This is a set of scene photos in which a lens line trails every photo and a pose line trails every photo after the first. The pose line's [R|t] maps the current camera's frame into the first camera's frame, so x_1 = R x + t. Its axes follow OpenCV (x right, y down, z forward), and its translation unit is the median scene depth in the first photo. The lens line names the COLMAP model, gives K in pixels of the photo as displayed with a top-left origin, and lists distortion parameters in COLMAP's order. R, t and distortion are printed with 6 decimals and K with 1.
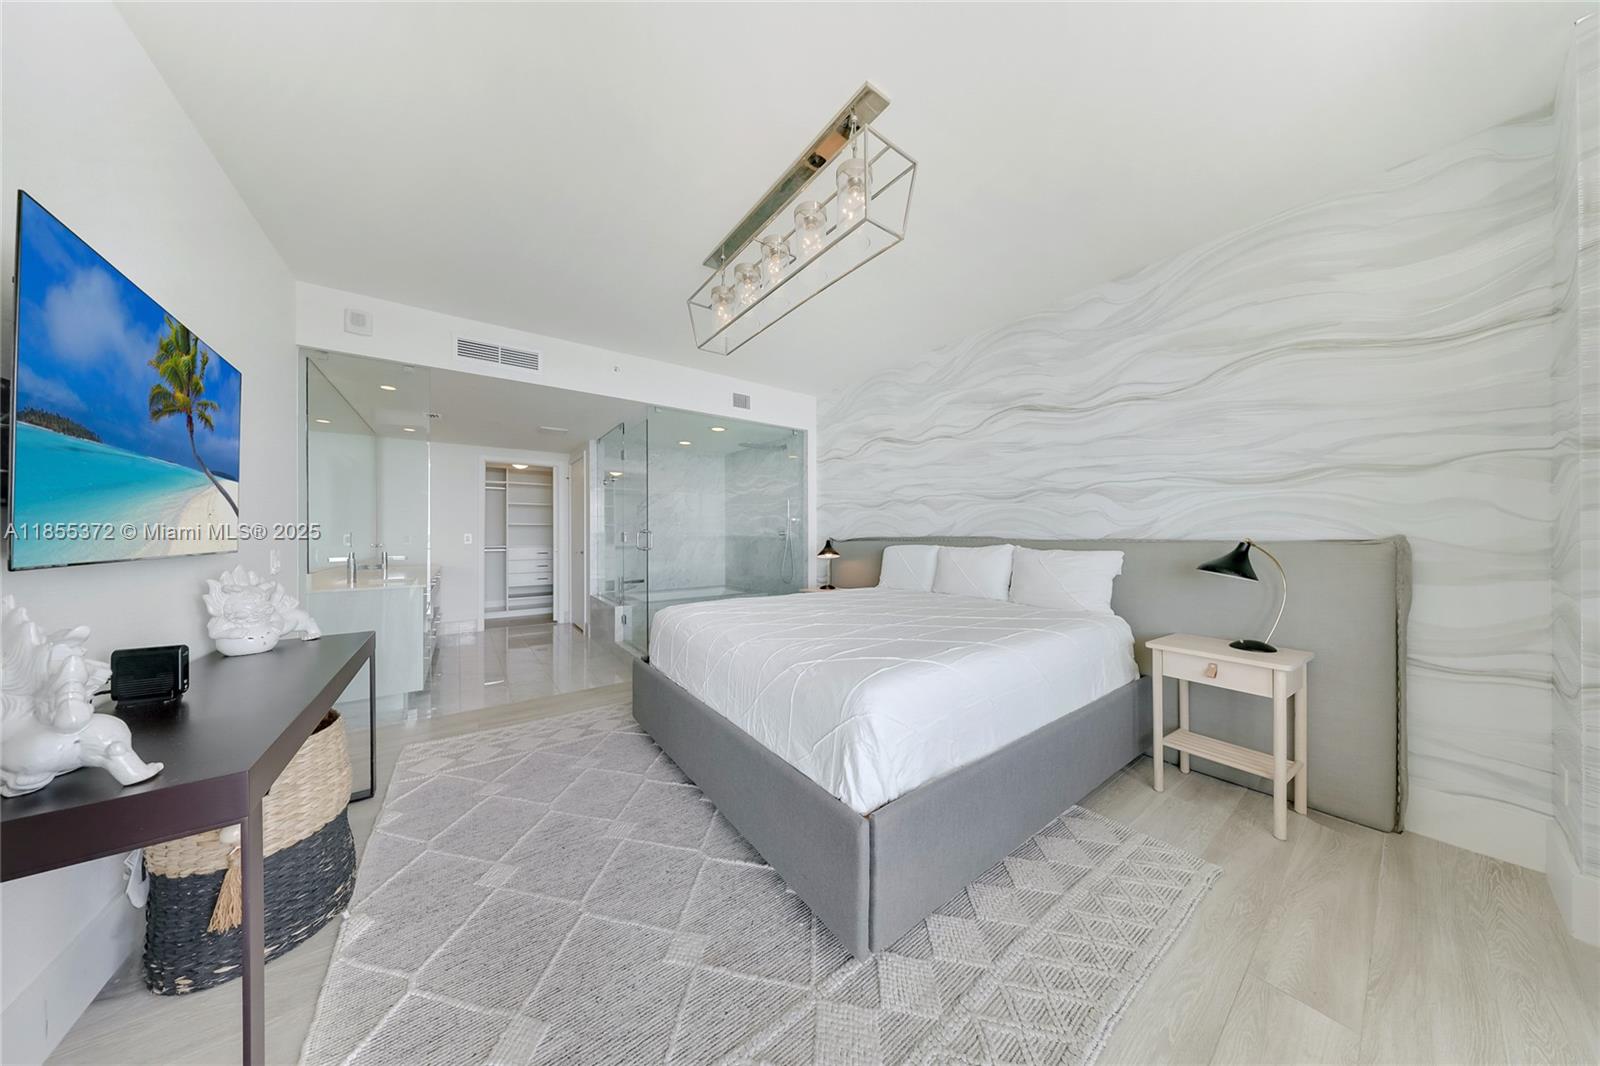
lens RADIAL K [[493.1, 0, 800.0], [0, 493.1, 533.0], [0, 0, 1]] dist [0.000009, -0.000006]
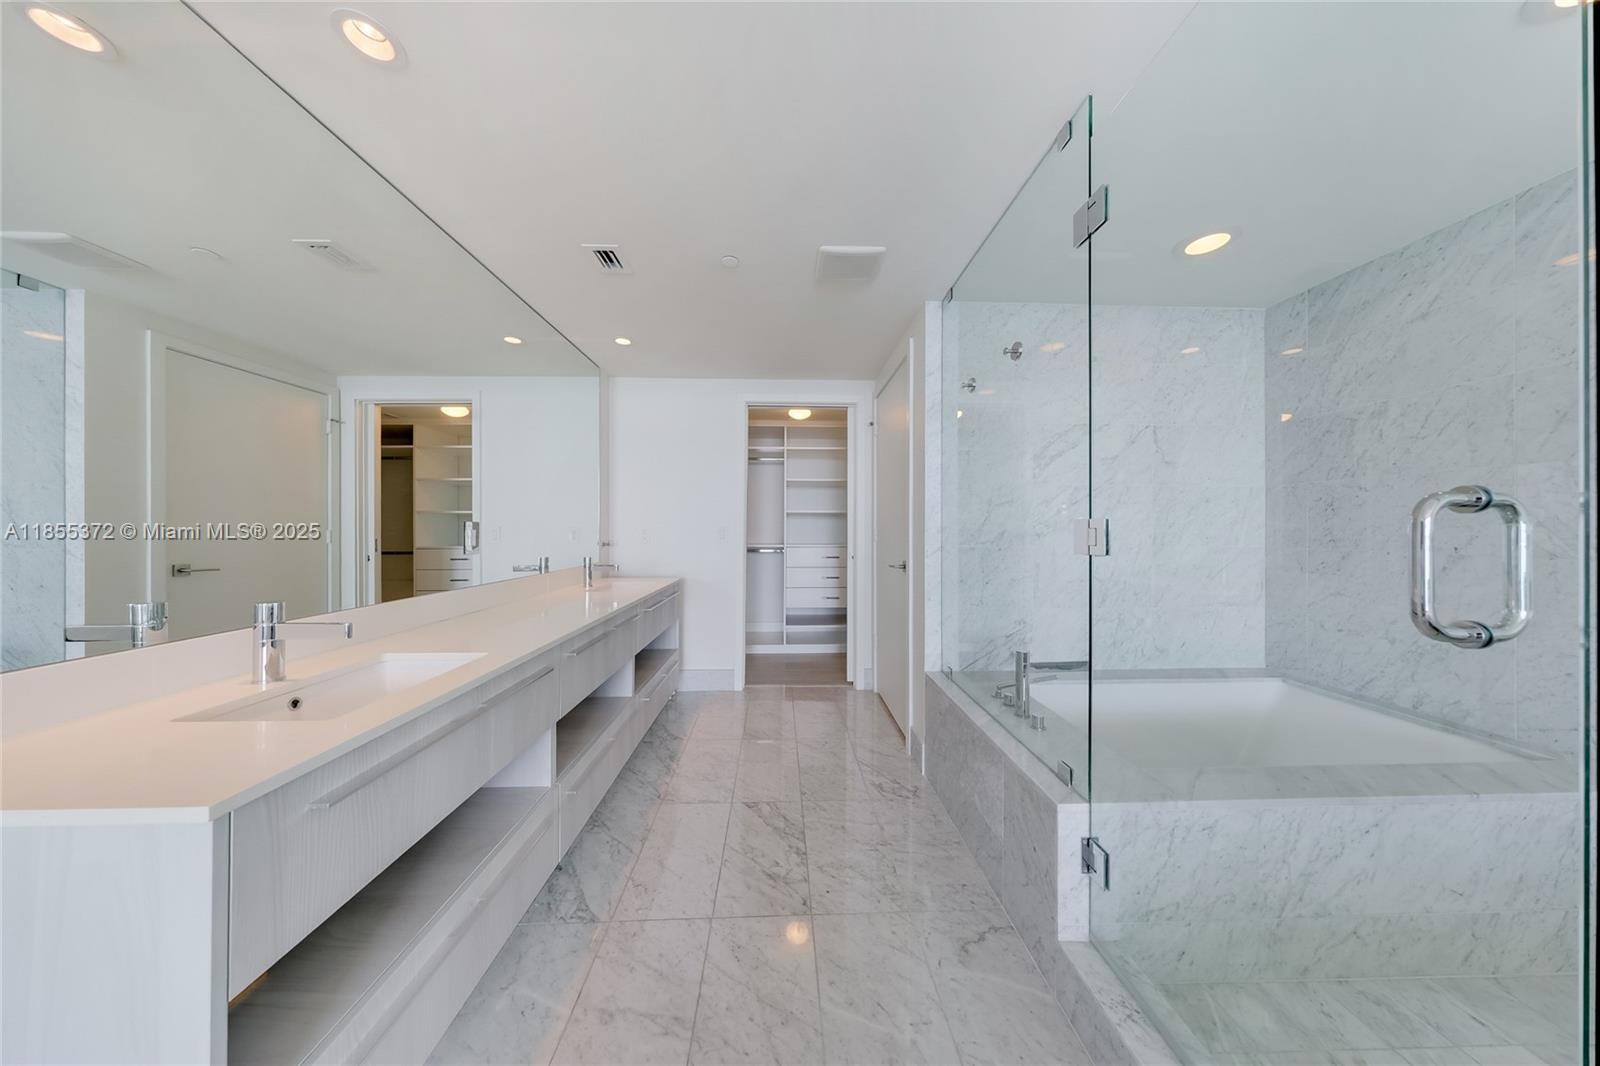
lens RADIAL K [[461.0, 0, 802.7], [0, 461.0, 530.9], [0, 0, 1]] dist [0.000666, 0.000010]
pose [[0.848127, 0.006649, -0.529752, -0.260972], [-0.001761, 0.999951, 0.009732, 0.001610], [0.529791, -0.007321, 0.848097, 0.519311]]
